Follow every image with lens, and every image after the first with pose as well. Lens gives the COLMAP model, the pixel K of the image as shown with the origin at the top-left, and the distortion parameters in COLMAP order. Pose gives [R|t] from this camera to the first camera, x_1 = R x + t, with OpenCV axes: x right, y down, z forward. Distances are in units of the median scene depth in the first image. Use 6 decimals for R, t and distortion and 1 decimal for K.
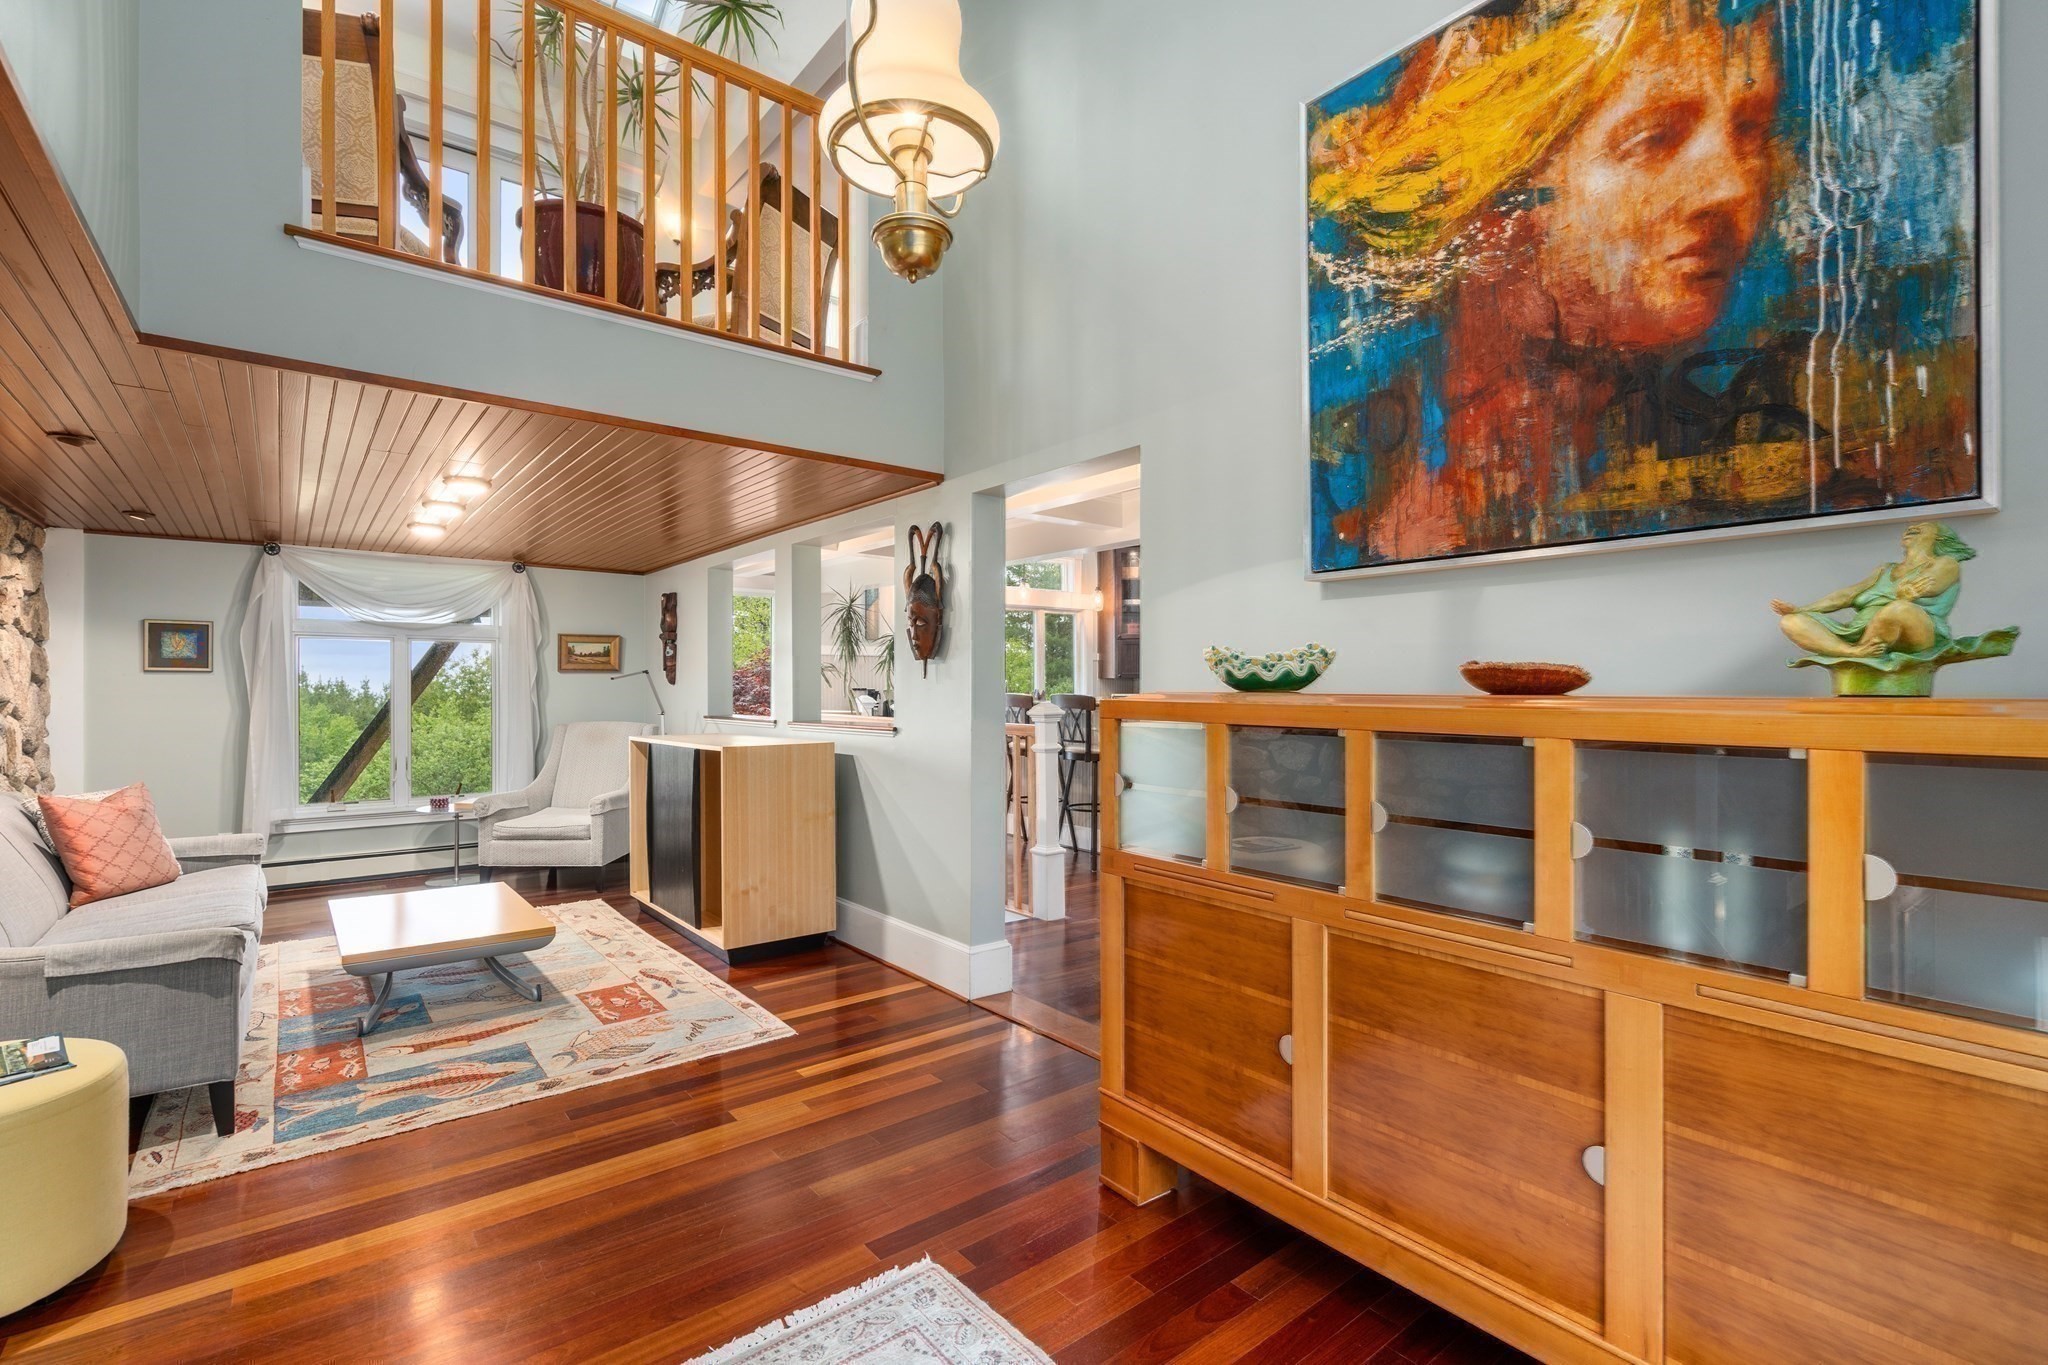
lens RADIAL K [[931.9, 0, 1018.8], [0, 931.9, 690.4], [0, 0, 1]] dist [-0.001030, 0.000133]
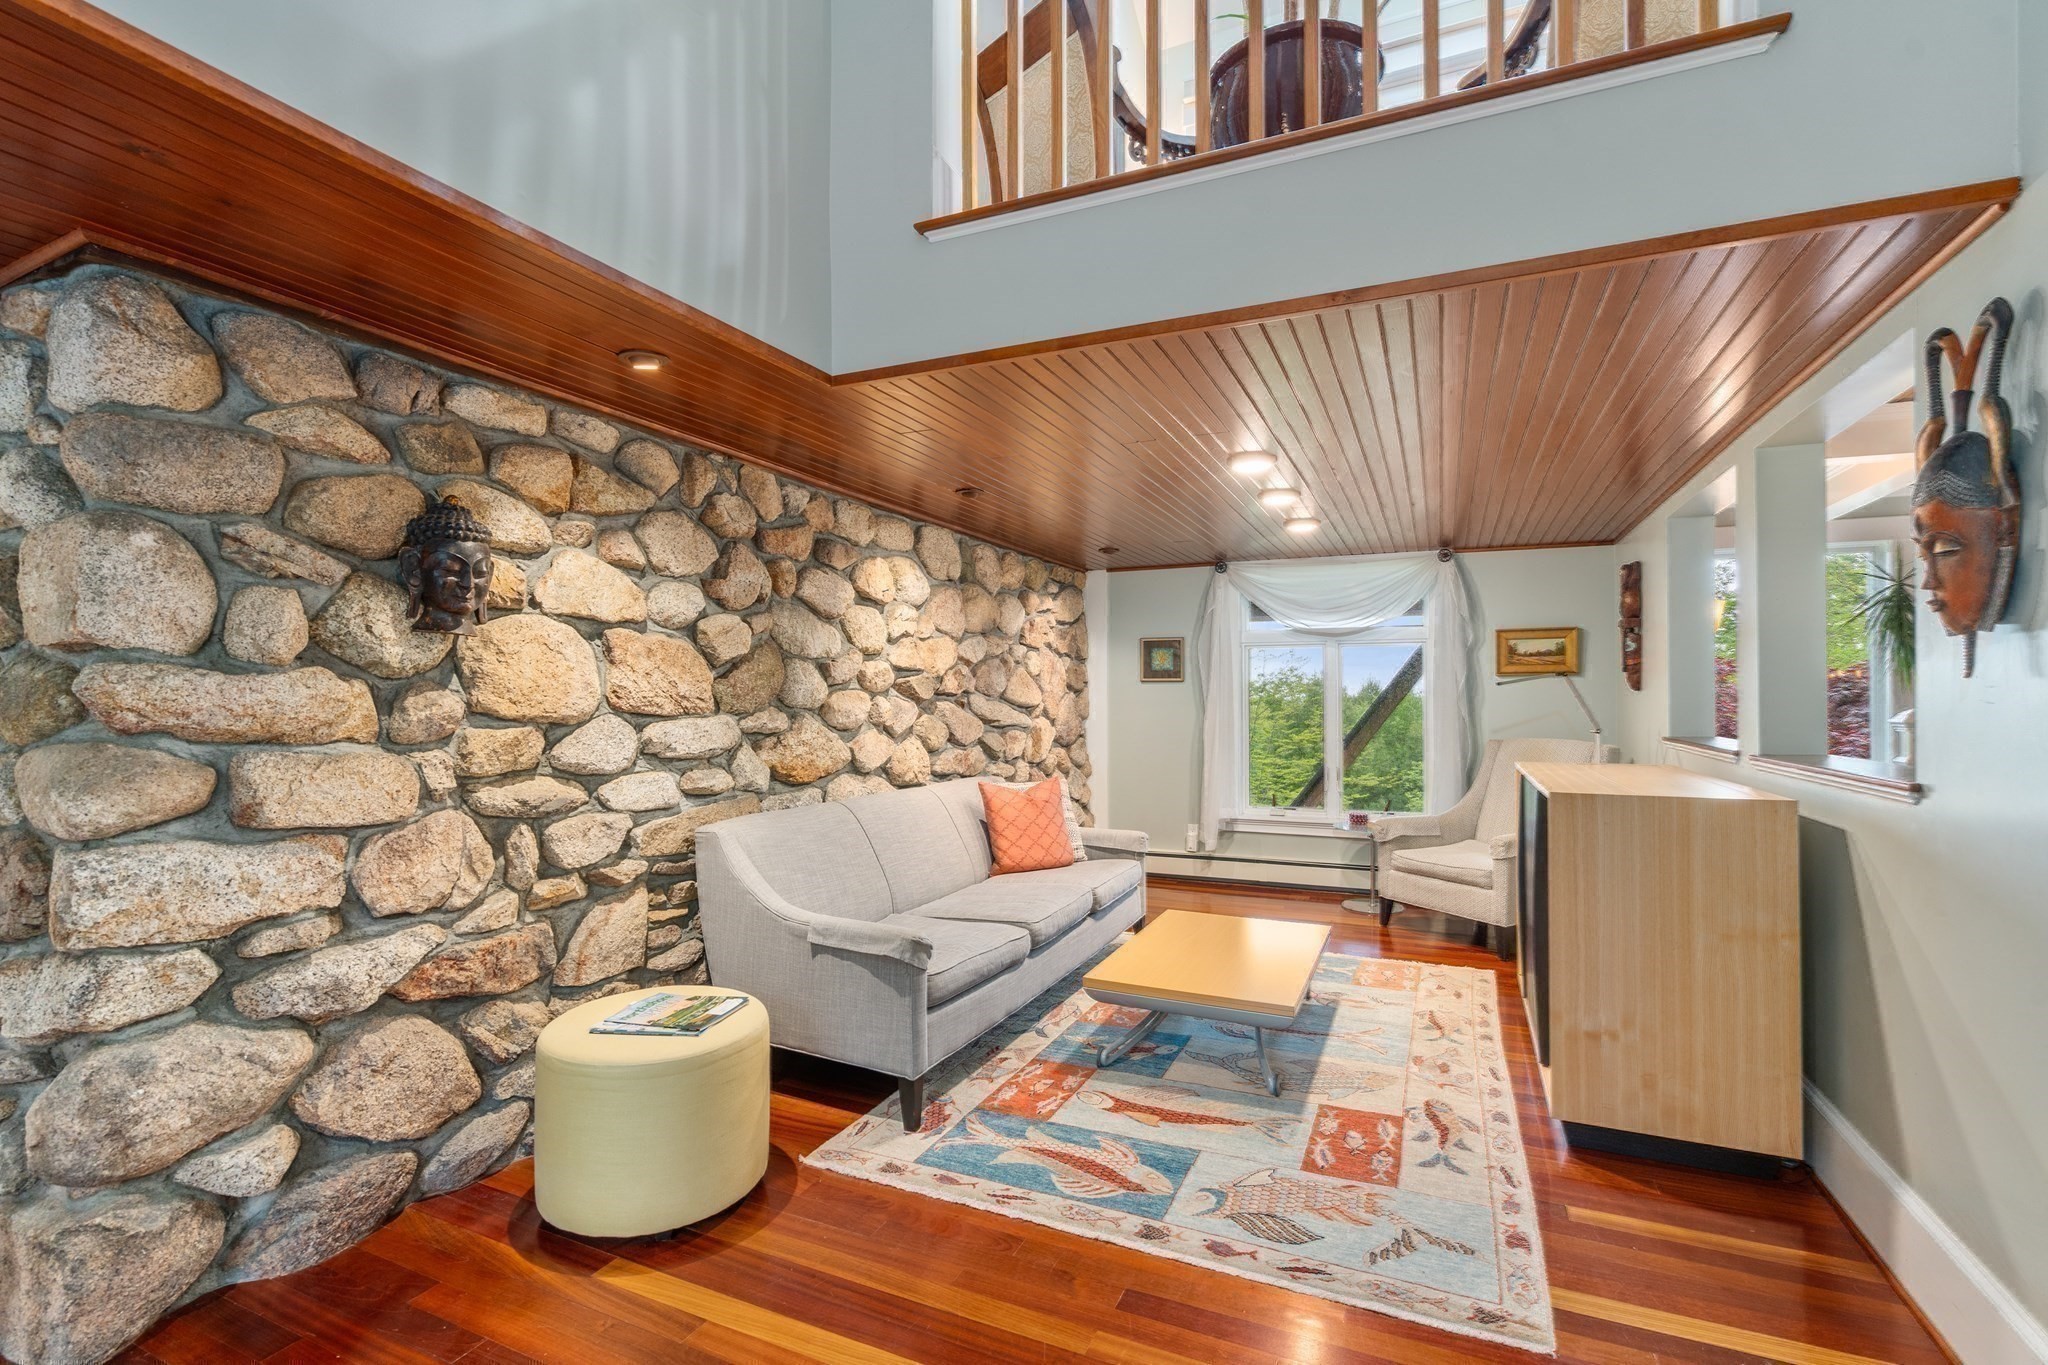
lens RADIAL K [[931.9, 0, 1018.8], [0, 931.9, 690.4], [0, 0, 1]] dist [-0.001030, 0.000133]
pose [[0.451197, -0.004106, -0.892415, 0.087367], [-0.001453, 0.999985, -0.005336, -0.003711], [0.892423, 0.003704, 0.451184, 0.443355]]
